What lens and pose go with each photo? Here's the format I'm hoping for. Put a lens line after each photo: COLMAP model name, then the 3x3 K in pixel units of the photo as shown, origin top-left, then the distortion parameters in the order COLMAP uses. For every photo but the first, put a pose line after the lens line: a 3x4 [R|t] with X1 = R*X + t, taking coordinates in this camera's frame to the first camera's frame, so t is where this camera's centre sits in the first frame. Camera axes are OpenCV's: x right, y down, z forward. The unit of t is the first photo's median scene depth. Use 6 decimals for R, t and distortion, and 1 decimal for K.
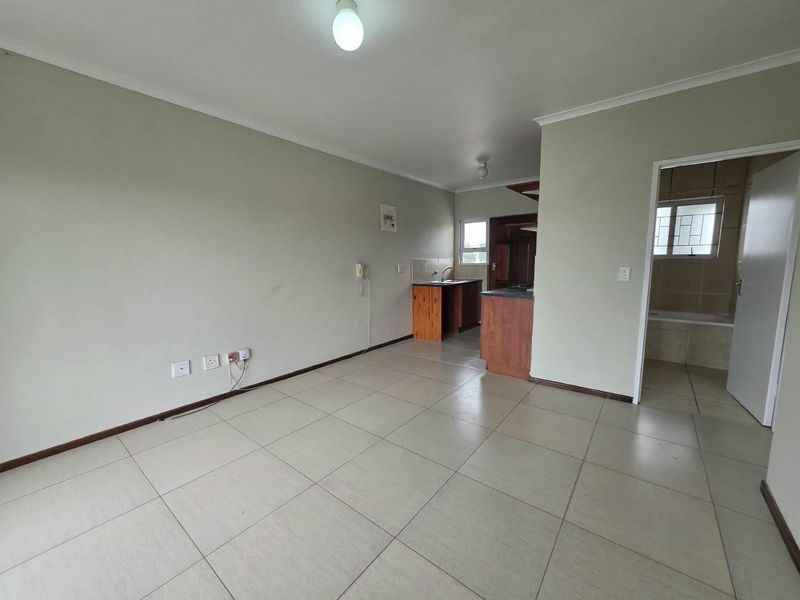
lens RADIAL K [[319.6, 0, 398.8], [0, 319.6, 300.8], [0, 0, 1]] dist [0.002406, -0.000430]
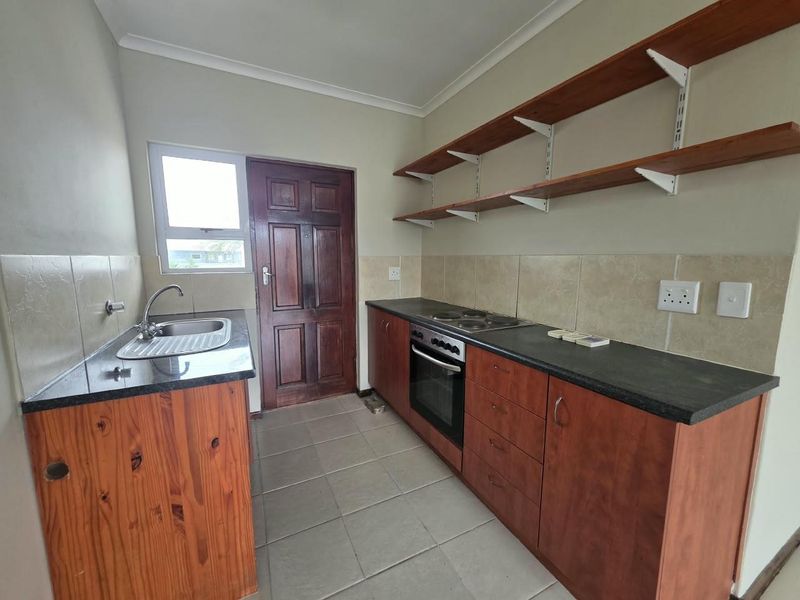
lens RADIAL K [[319.6, 0, 399.9], [0, 319.6, 301.3], [0, 0, 1]] dist [0.002406, -0.000430]
pose [[0.424946, -0.114101, 0.897999, -0.024705], [0.105963, 0.991474, 0.075835, -0.131480], [-0.898995, 0.062929, 0.433414, 0.989845]]
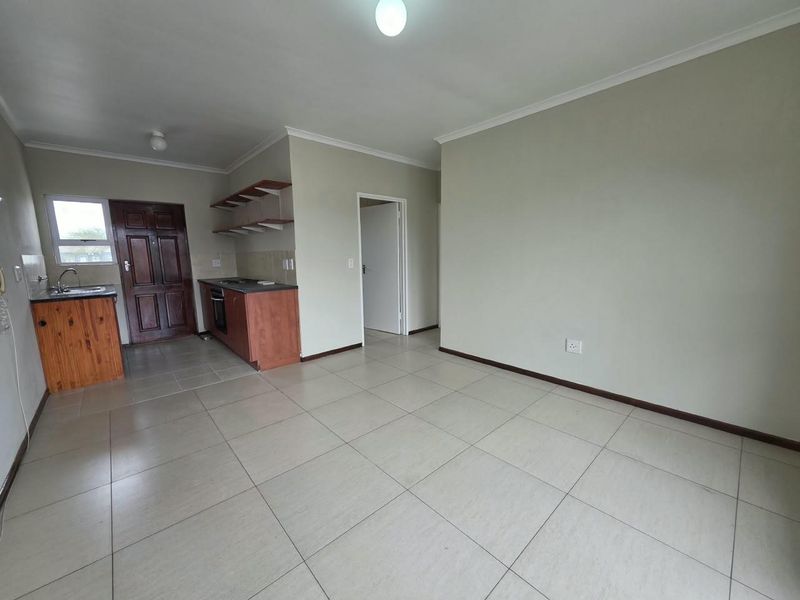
lens RADIAL K [[319.6, 0, 397.0], [0, 319.6, 300.0], [0, 0, 1]] dist [0.002406, -0.000430]
pose [[0.172619, -0.137591, 0.975331, -0.515270], [0.139277, 0.983656, 0.114116, -0.038453], [-0.975092, 0.116143, 0.188961, 0.371956]]
